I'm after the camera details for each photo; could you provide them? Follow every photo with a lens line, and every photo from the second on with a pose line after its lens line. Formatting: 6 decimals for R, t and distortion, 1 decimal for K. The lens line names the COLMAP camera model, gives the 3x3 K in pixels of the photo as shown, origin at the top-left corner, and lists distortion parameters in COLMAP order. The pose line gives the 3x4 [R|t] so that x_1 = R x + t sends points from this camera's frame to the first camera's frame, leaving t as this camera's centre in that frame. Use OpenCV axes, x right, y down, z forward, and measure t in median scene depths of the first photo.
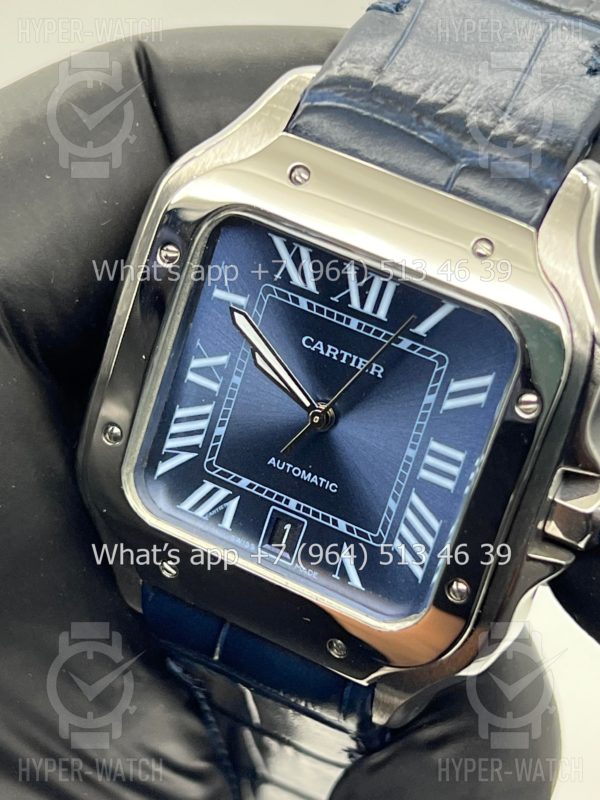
lens RADIAL K [[1831.9, 0, 321.3], [0, 1831.9, 395.1], [0, 0, 1]] dist [0.256871, 0.000000]
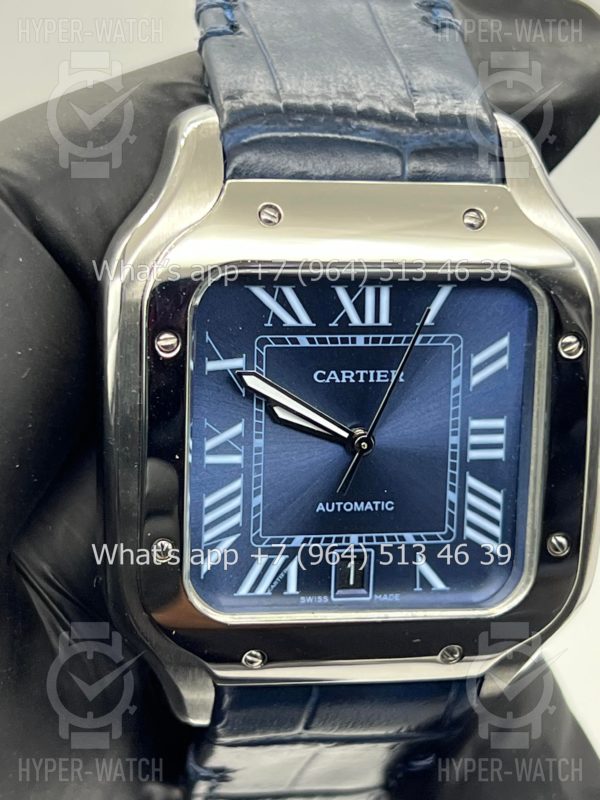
lens RADIAL K [[1831.9, 0, 295.1], [0, 1831.9, 404.7], [0, 0, 1]] dist [0.256871, 0.000000]
pose [[0.817739, -0.373961, 0.437557, -0.446624], [0.369346, 0.923960, 0.099408, -0.116239], [-0.441460, 0.080320, 0.893679, 0.144905]]
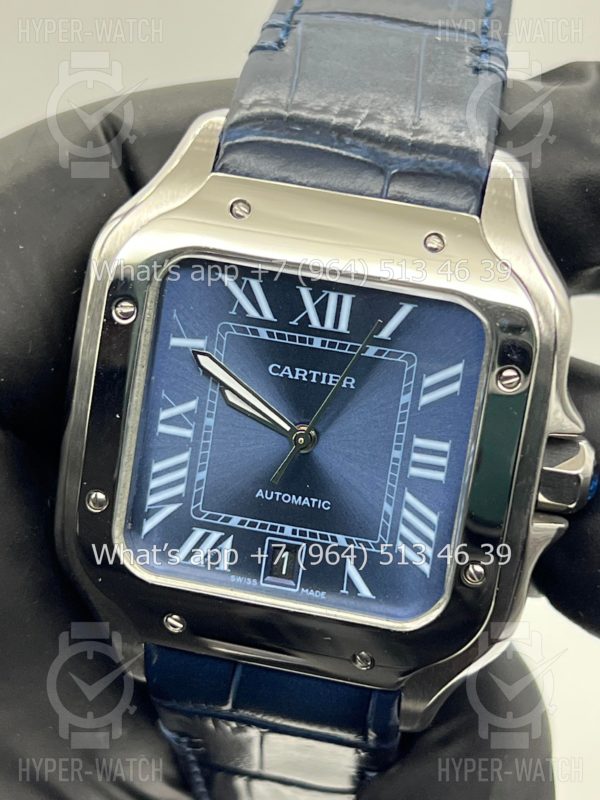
lens RADIAL K [[1831.9, 0, 302.6], [0, 1831.9, 401.2], [0, 0, 1]] dist [0.256871, 0.000000]
pose [[0.963028, -0.195379, 0.185482, -0.185561], [0.207002, 0.977290, -0.045328, 0.037772], [-0.172413, 0.082047, 0.981602, -0.003832]]
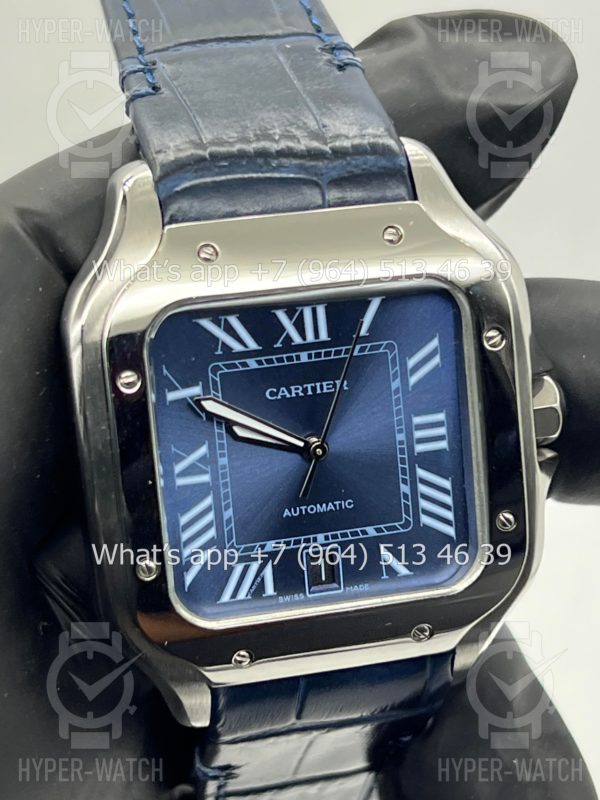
lens RADIAL K [[1831.9, 0, 298.6], [0, 1831.9, 396.2], [0, 0, 1]] dist [0.256871, 0.000000]
pose [[0.760485, -0.459615, 0.458711, -0.481710], [0.477080, 0.874693, 0.085479, -0.110914], [-0.440519, 0.153836, 0.884464, 0.058728]]
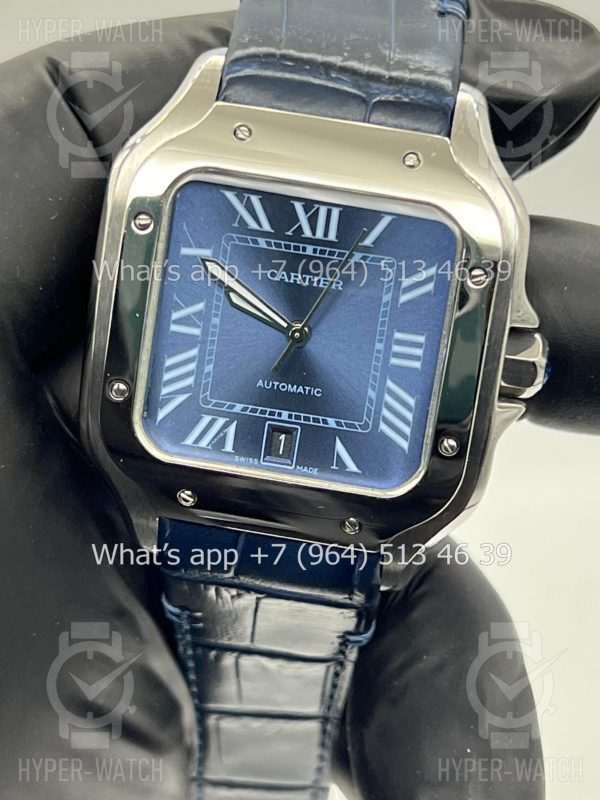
lens RADIAL K [[1831.9, 0, 300.4], [0, 1831.9, 397.6], [0, 0, 1]] dist [0.256871, 0.000000]
pose [[0.948982, -0.206573, 0.238246, -0.287163], [0.221449, 0.974464, -0.037157, 0.095689], [-0.224487, 0.088021, 0.970494, -0.137644]]
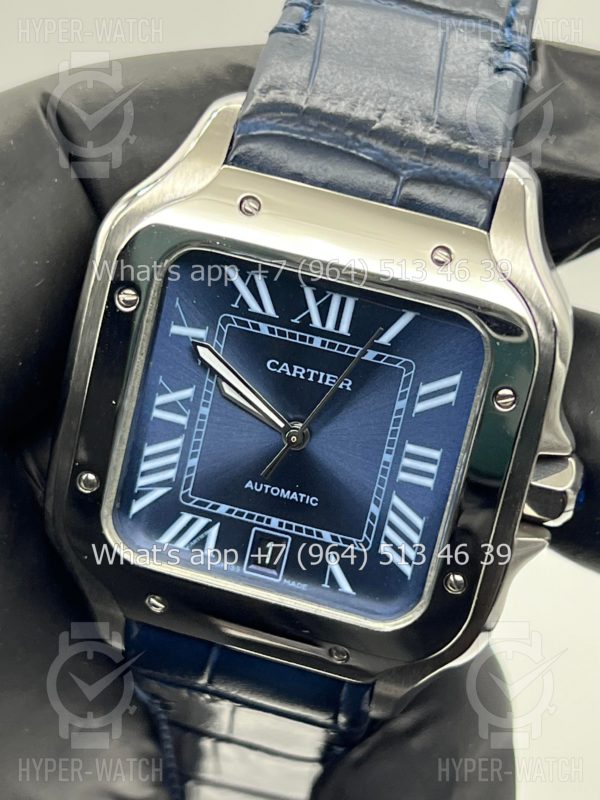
lens RADIAL K [[1831.9, 0, 297.4], [0, 1831.9, 397.1], [0, 0, 1]] dist [0.256871, 0.000000]
pose [[0.974422, -0.142054, 0.174132, -0.175143], [0.135719, 0.989592, 0.047828, -0.058620], [-0.179113, -0.022971, 0.983560, -0.010344]]
